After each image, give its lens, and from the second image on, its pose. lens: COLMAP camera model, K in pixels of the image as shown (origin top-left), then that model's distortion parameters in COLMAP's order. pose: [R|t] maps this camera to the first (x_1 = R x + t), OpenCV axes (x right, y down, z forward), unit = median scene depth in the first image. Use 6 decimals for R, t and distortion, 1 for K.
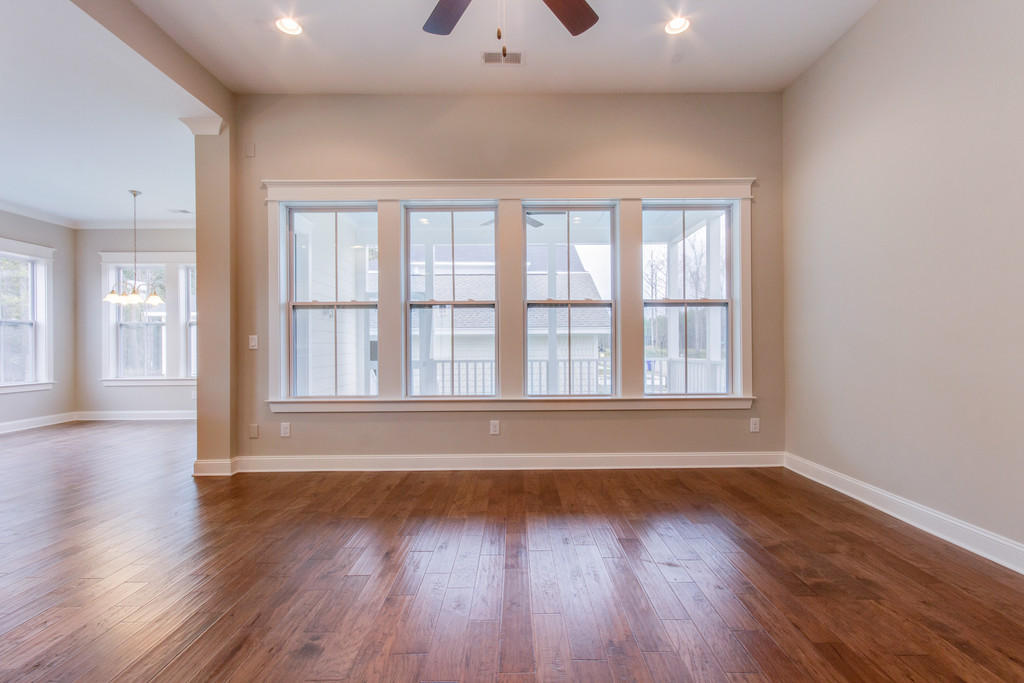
lens RADIAL K [[468.6, 0, 519.1], [0, 468.6, 344.9], [0, 0, 1]] dist [0.002643, 0.000700]
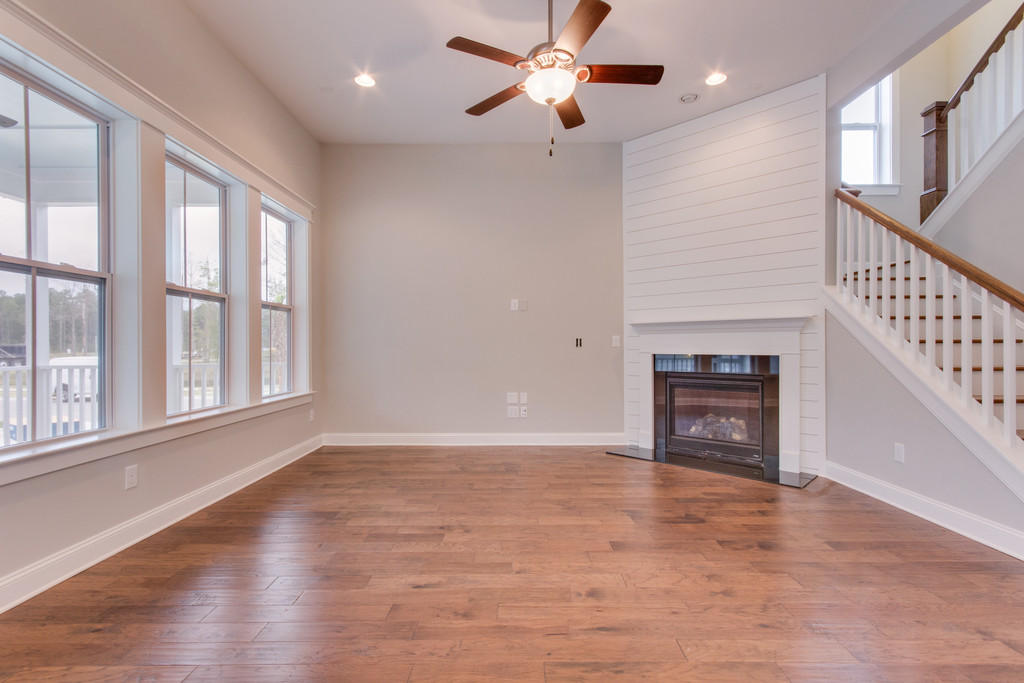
lens RADIAL K [[468.6, 0, 514.8], [0, 468.6, 349.1], [0, 0, 1]] dist [0.002643, 0.000700]
pose [[-0.006912, 0.009059, 0.999935, -0.679510], [-0.005673, 0.999943, -0.009098, 0.010314], [-0.999960, -0.005735, -0.006860, 0.494525]]
